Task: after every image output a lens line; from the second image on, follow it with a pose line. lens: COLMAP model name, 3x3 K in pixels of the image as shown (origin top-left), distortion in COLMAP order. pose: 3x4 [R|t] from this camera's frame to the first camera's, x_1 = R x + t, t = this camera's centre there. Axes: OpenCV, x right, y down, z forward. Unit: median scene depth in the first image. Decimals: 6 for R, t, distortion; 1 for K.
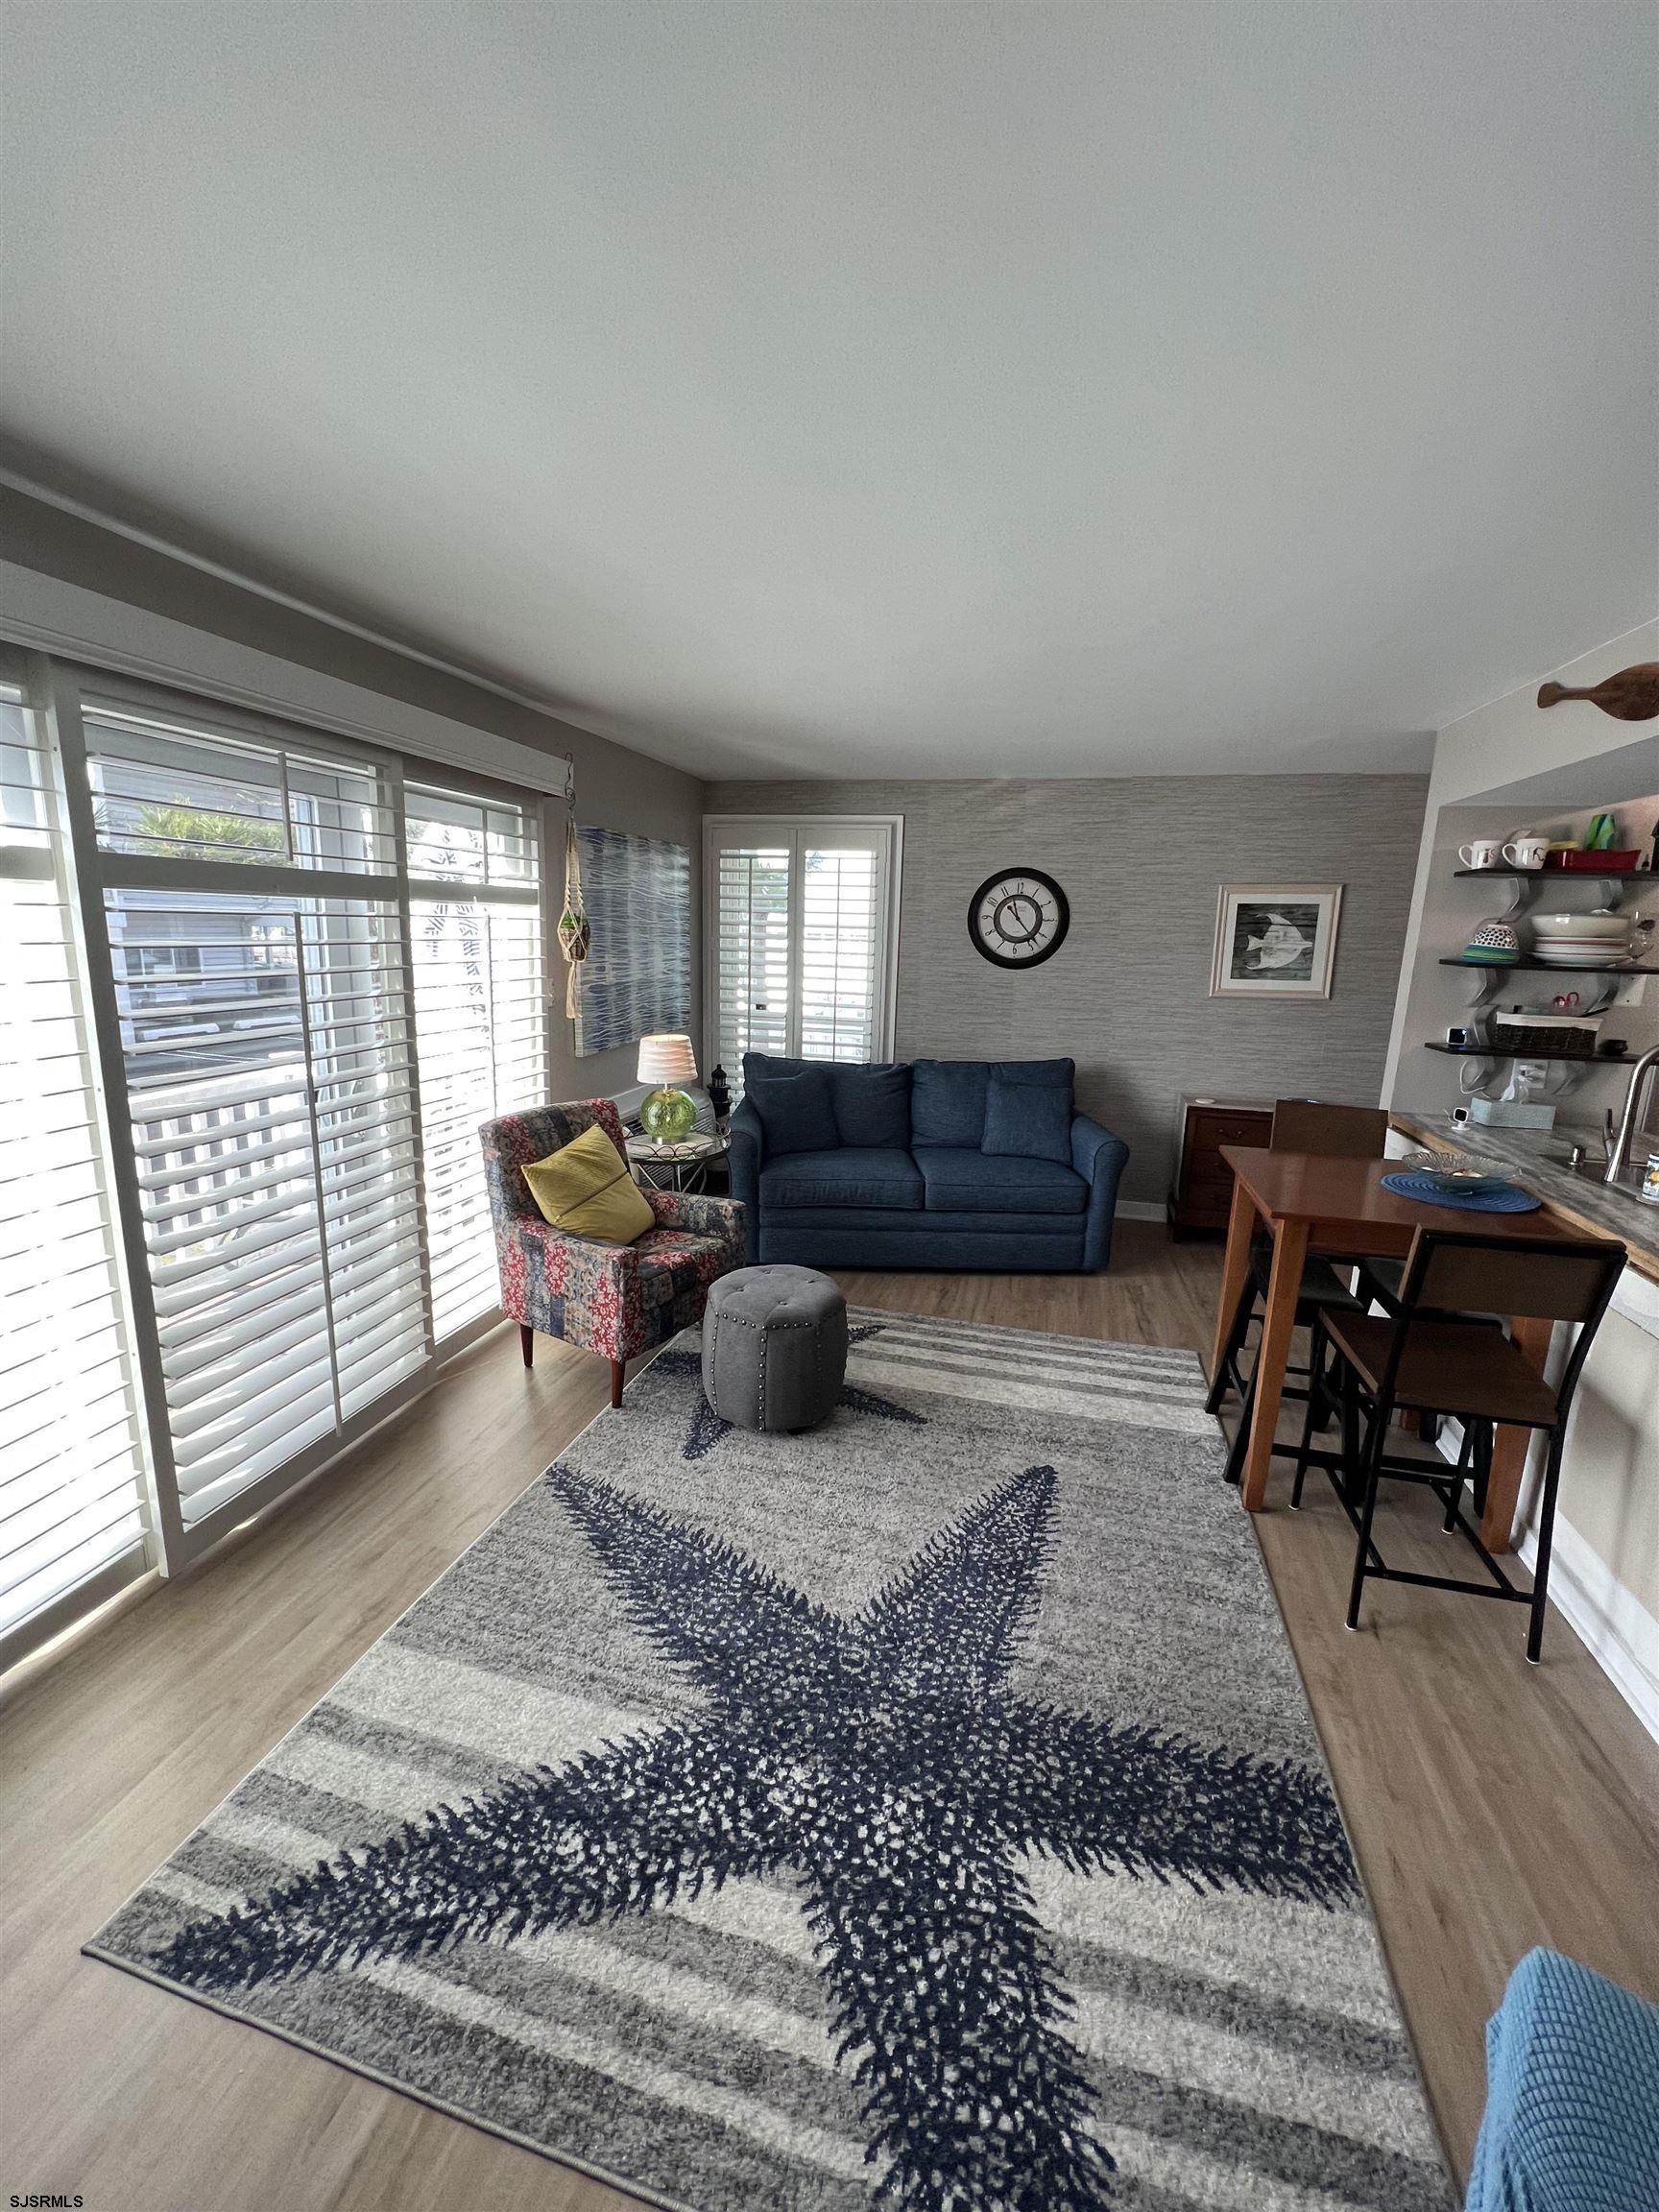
lens RADIAL K [[882.9, 0, 838.3], [0, 882.9, 1101.7], [0, 0, 1]] dist [-0.003878, -0.000260]
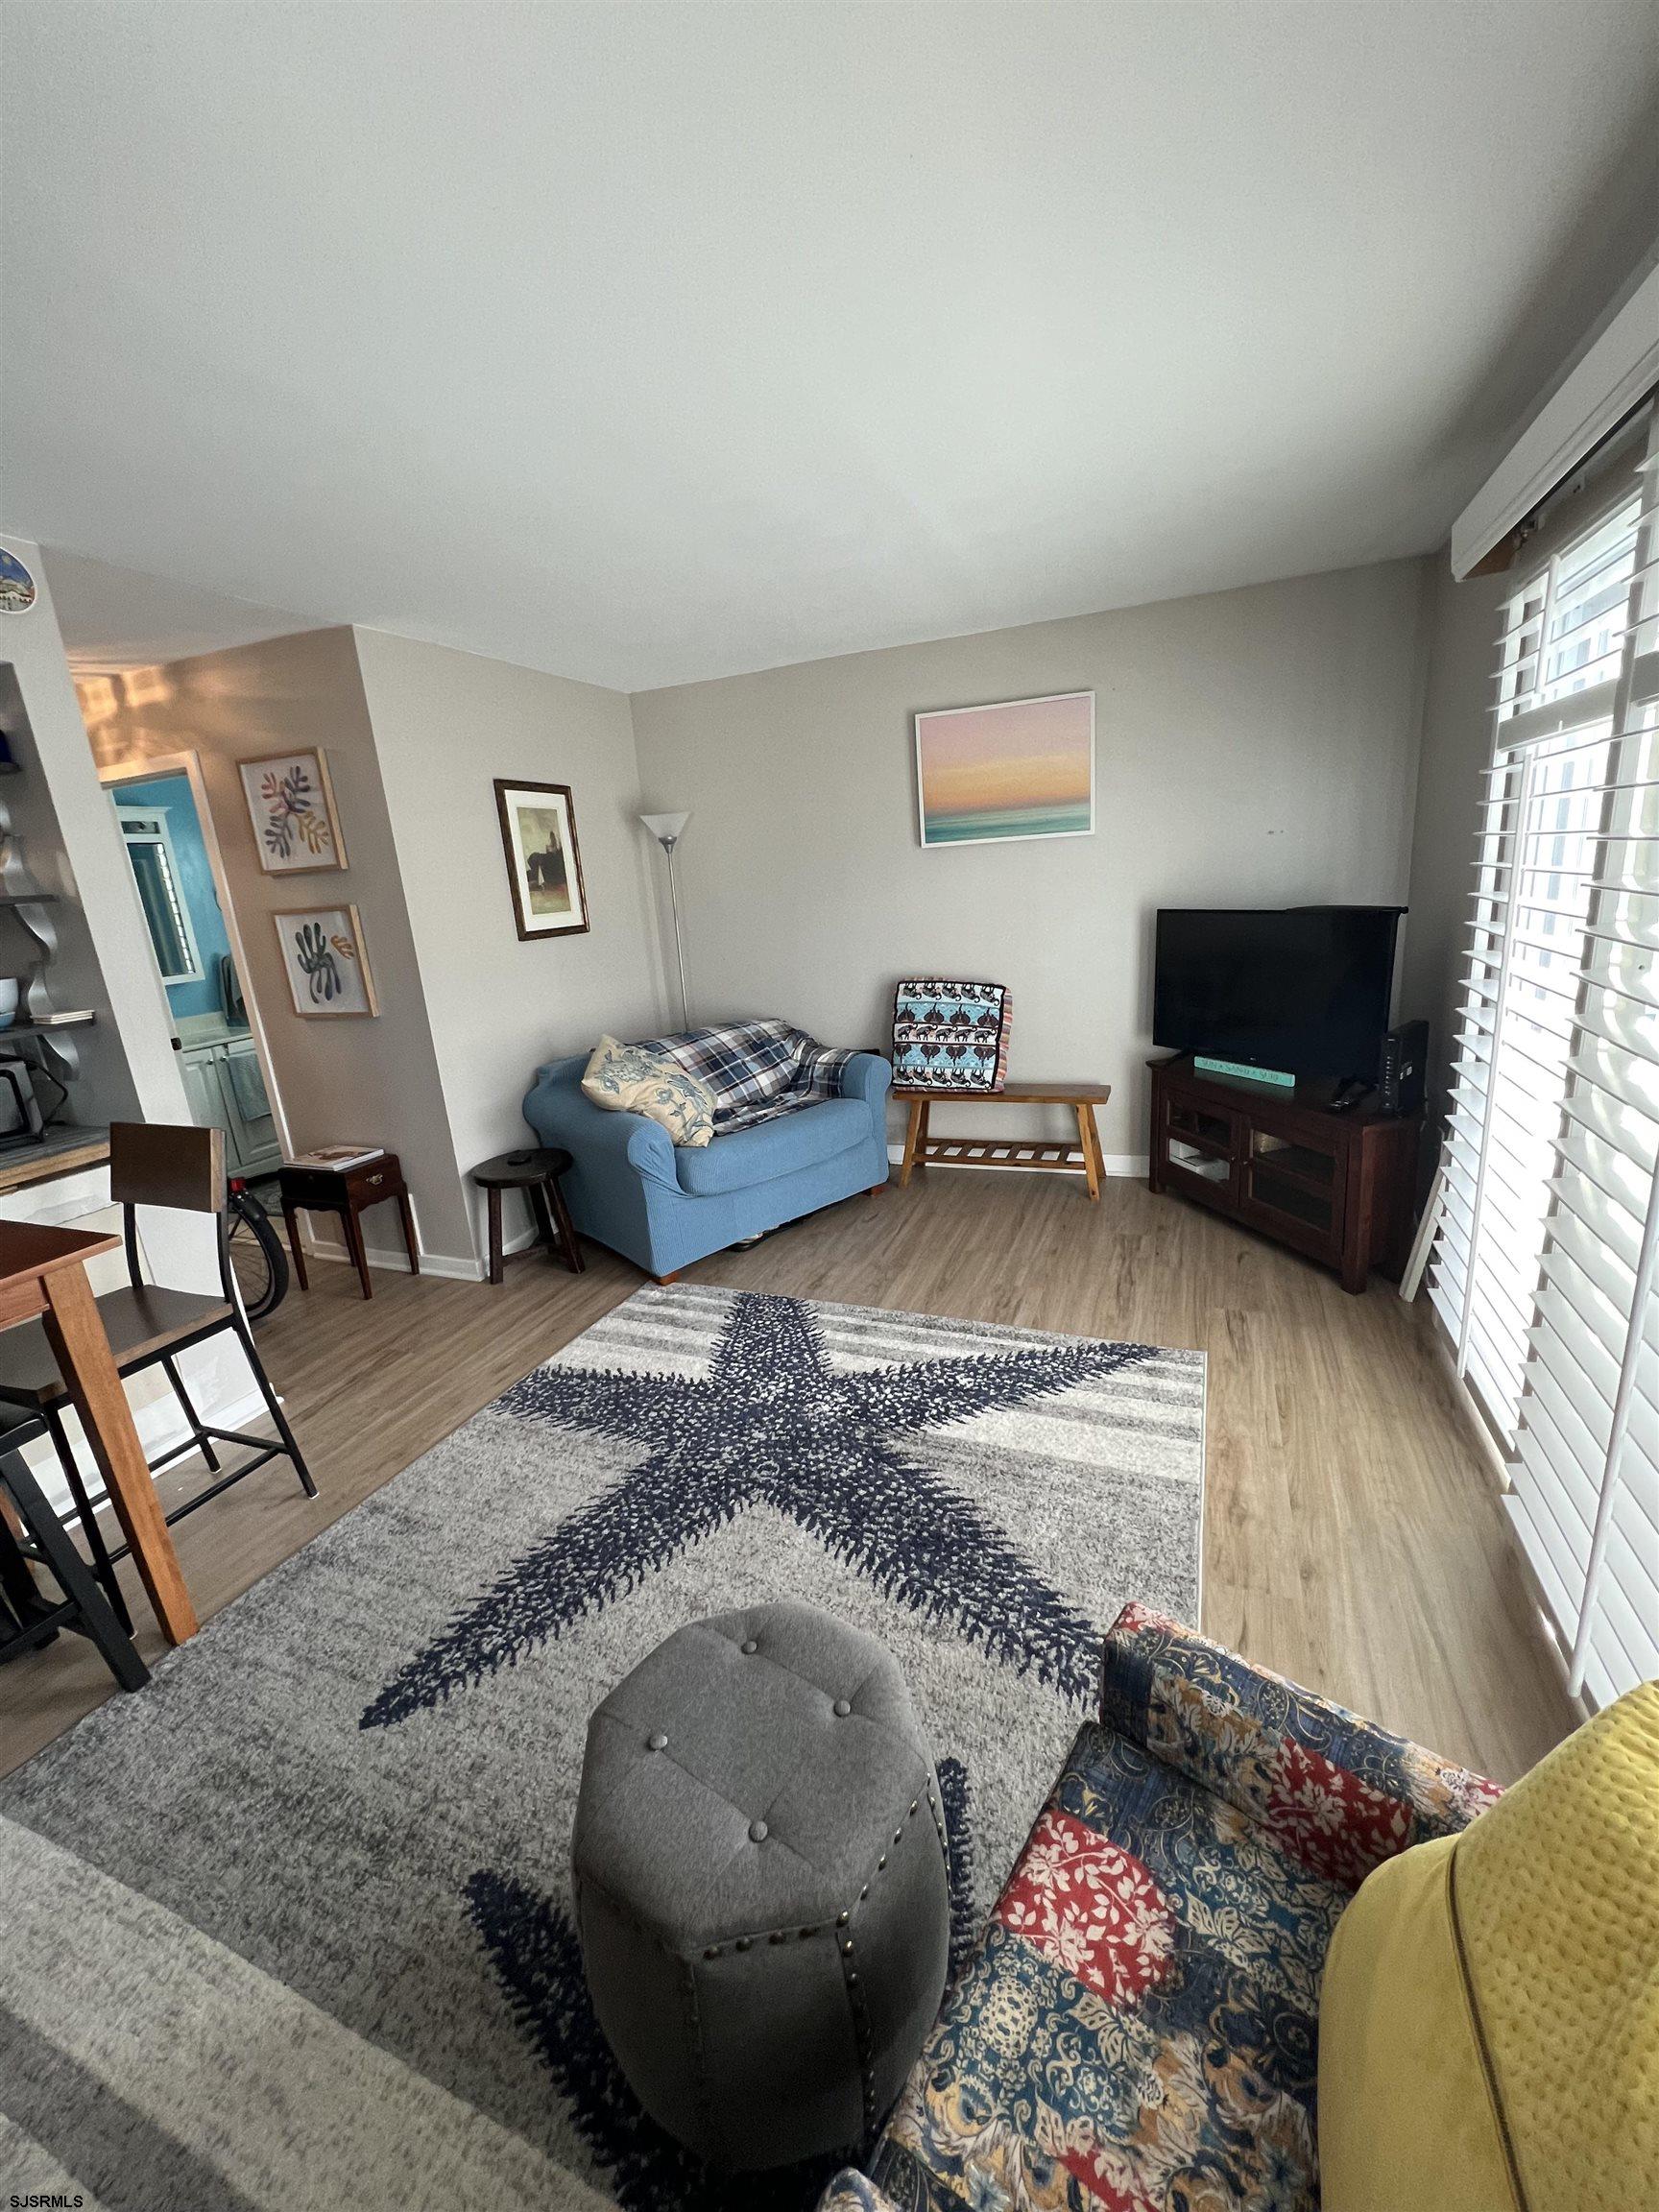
lens RADIAL K [[882.9, 0, 838.3], [0, 882.9, 1101.7], [0, 0, 1]] dist [-0.003878, -0.000260]
pose [[-0.989128, 0.006143, 0.146929, -0.229562], [0.071104, 0.894554, 0.441268, -0.280543], [-0.128725, 0.446918, -0.885265, 1.663248]]
